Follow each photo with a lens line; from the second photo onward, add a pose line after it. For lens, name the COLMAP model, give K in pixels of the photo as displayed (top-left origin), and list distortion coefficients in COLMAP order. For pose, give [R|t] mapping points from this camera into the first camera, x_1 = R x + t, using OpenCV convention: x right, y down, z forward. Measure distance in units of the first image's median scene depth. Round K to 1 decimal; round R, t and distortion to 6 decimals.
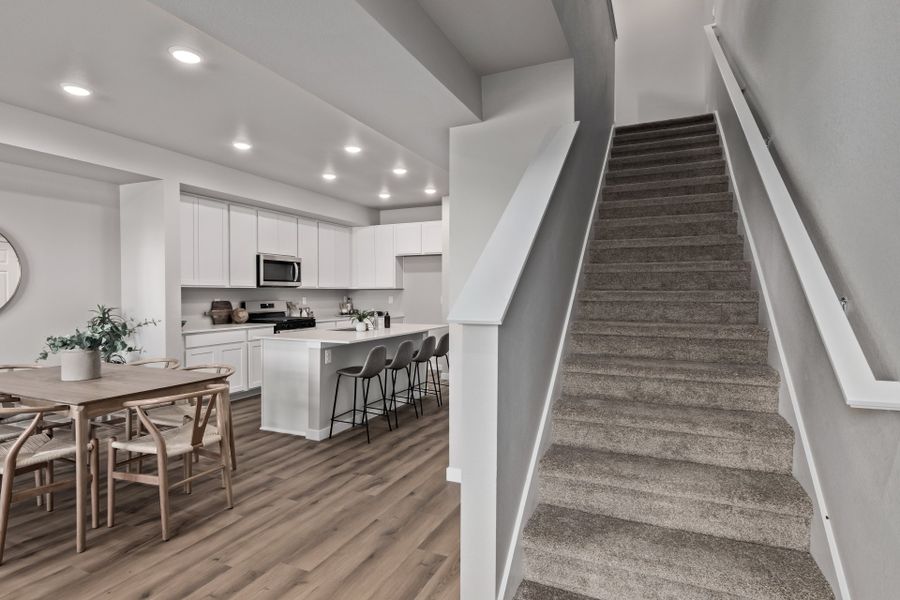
lens RADIAL K [[415.6, 0, 446.7], [0, 415.6, 298.7], [0, 0, 1]] dist [0.000454, 0.000101]
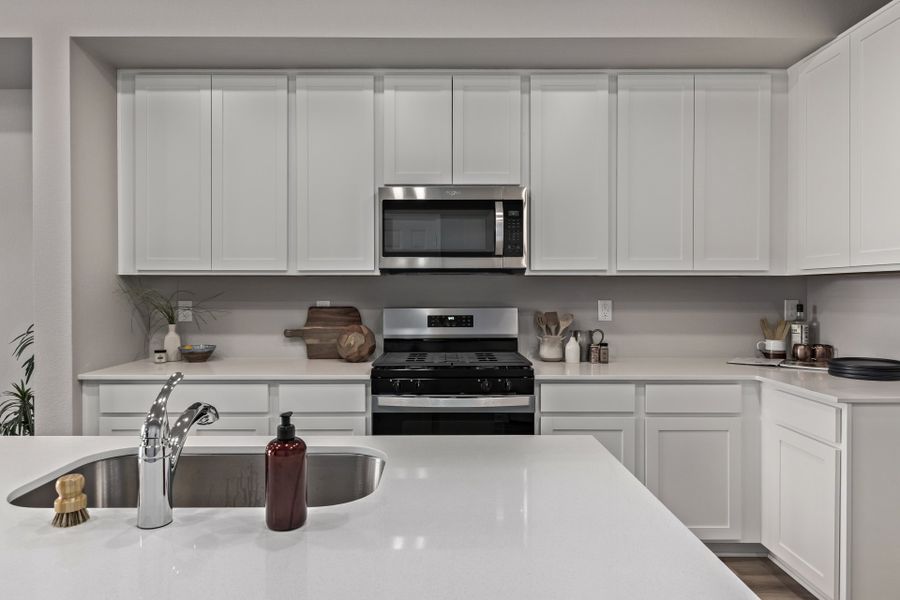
lens RADIAL K [[606.1, 0, 449.2], [0, 606.1, 287.1], [0, 0, 1]] dist [0.003608, 0.000541]
pose [[0.423347, 0.003863, -0.905960, 0.085138], [-0.015048, 0.999883, -0.002768, -0.013682], [0.905843, 0.014805, 0.423355, 0.797149]]
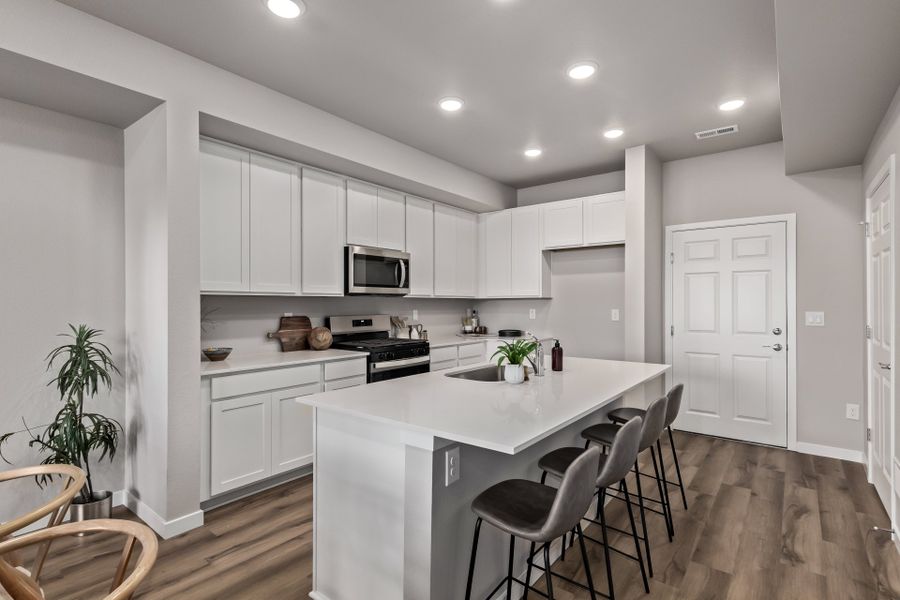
lens RADIAL K [[420.9, 0, 473.9], [0, 420.9, 302.1], [0, 0, 1]] dist [0.000085, 0.000031]
pose [[0.977988, -0.000398, -0.208662, -0.111588], [-0.003170, 0.999854, -0.016766, -0.006271], [0.208638, 0.017058, 0.977844, 0.375428]]
